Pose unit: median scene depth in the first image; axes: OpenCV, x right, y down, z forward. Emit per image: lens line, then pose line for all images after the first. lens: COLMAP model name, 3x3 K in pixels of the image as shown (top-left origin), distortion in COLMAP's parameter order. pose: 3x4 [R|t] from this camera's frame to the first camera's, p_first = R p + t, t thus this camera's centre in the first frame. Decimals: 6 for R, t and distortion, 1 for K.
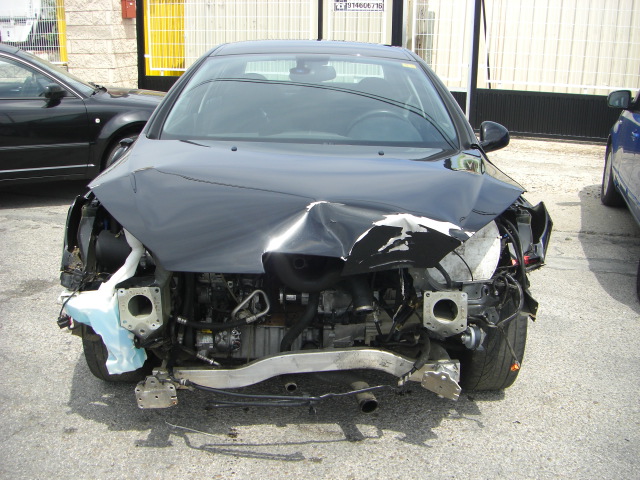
lens RADIAL K [[713.4, 0, 317.2], [0, 713.4, 242.1], [0, 0, 1]] dist [-0.130612, 0.000000]
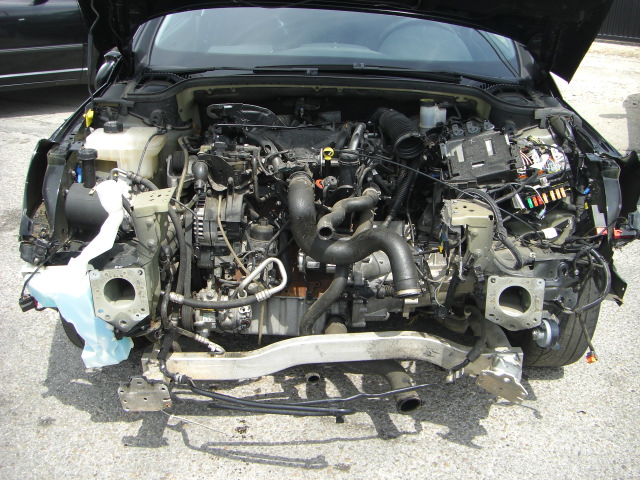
lens RADIAL K [[713.4, 0, 318.5], [0, 713.4, 234.8], [0, 0, 1]] dist [-0.130612, 0.000000]
pose [[0.999834, 0.009735, -0.015392, -0.019078], [-0.007426, 0.989618, 0.143532, -0.073224], [0.016629, -0.143394, 0.989526, 0.219755]]
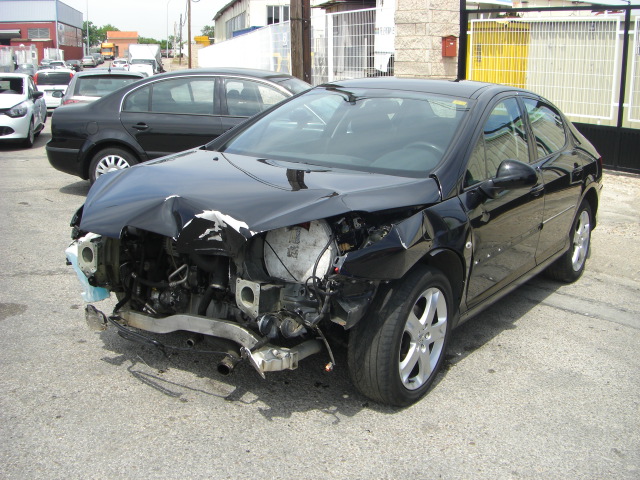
lens RADIAL K [[713.4, 0, 324.2], [0, 713.4, 244.8], [0, 0, 1]] dist [-0.130612, 0.000000]
pose [[0.824609, 0.141807, -0.547641, 0.833912], [-0.168675, 0.985671, 0.001249, -0.012252], [0.539971, 0.091343, 0.836712, 0.041965]]
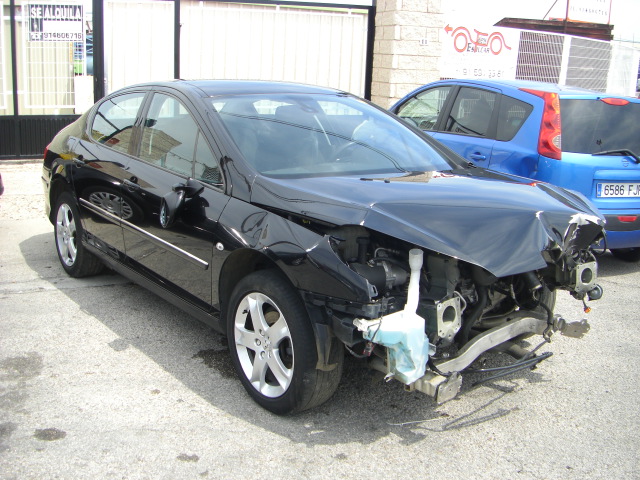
lens RADIAL K [[713.4, 0, 316.6], [0, 713.4, 239.3], [0, 0, 1]] dist [-0.130612, 0.000000]
pose [[0.793739, -0.136794, 0.592677, -0.989161], [0.154363, 0.987786, 0.021259, -0.084954], [-0.588346, 0.074613, 0.805160, 0.137492]]
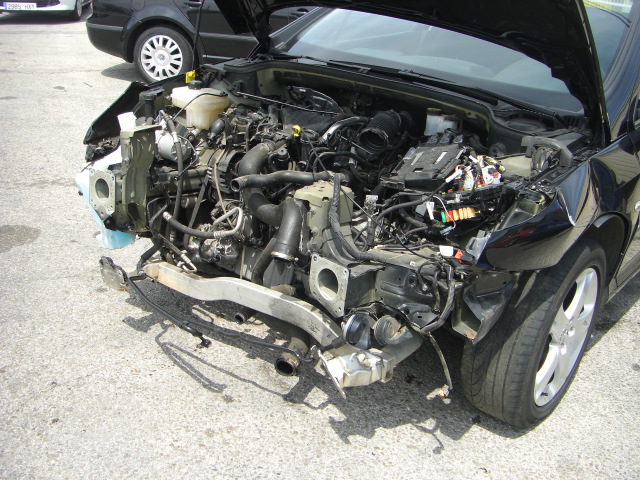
lens RADIAL K [[713.4, 0, 322.7], [0, 713.4, 237.0], [0, 0, 1]] dist [-0.130612, 0.000000]
pose [[0.770681, 0.273074, -0.575744, 0.552967], [-0.217986, 0.961992, 0.164478, -0.074827], [0.598776, -0.001256, 0.800916, 0.314064]]
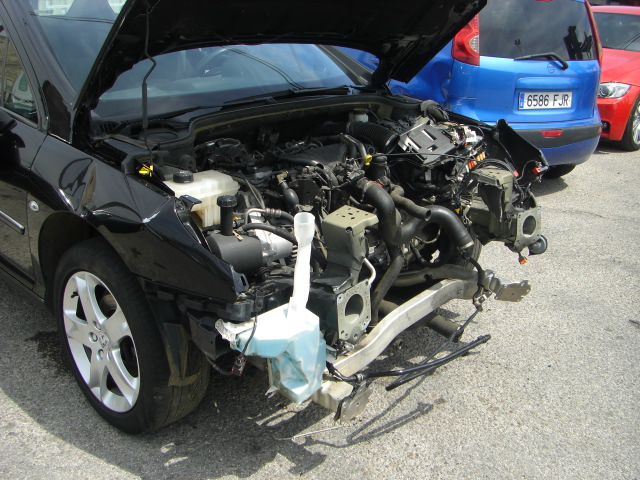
lens RADIAL K [[713.4, 0, 306.9], [0, 713.4, 240.2], [0, 0, 1]] dist [-0.130612, 0.000000]
pose [[0.706673, -0.249826, 0.661967, -0.727997], [0.173671, 0.968214, 0.180003, -0.129314], [-0.685894, -0.012239, 0.727598, 0.377429]]
